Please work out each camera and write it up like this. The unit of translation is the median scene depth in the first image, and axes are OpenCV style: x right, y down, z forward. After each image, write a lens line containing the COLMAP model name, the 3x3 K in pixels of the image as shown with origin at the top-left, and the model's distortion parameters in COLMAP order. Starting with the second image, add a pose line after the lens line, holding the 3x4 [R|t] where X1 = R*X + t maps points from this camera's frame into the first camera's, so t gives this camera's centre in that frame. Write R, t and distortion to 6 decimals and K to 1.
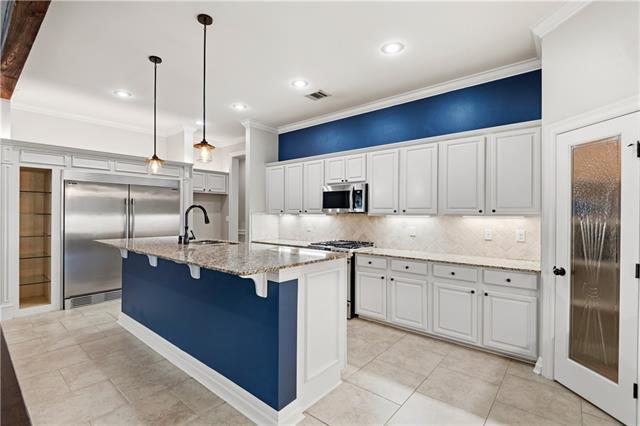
lens RADIAL K [[303.0, 0, 320.0], [0, 303.0, 212.9], [0, 0, 1]] dist [-0.003561, -0.000781]
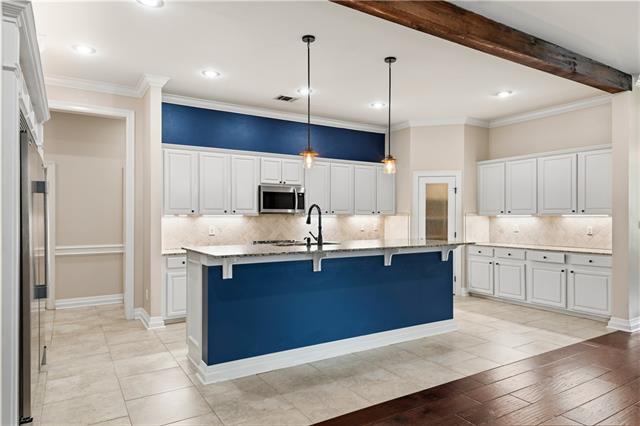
lens RADIAL K [[407.6, 0, 319.3], [0, 407.6, 213.1], [0, 0, 1]] dist [-0.003824, -0.002197]
pose [[0.304726, 0.003477, 0.952434, -1.620615], [0.000233, 0.999993, -0.003725, 0.006068], [-0.952440, 0.001357, 0.304723, 0.589527]]
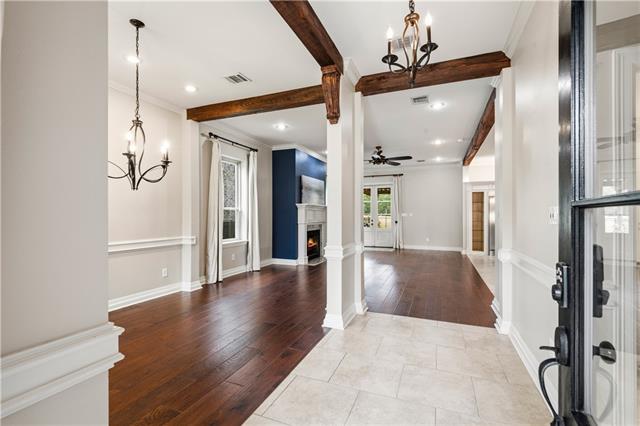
lens RADIAL K [[292.8, 0, 320.1], [0, 292.8, 211.6], [0, 0, 1]] dist [0.015592, -0.000324]
pose [[0.307116, -0.003525, -0.951666, 0.818062], [0.002386, 0.999993, -0.002934, 0.007161], [0.951669, -0.001369, 0.307122, -0.830040]]
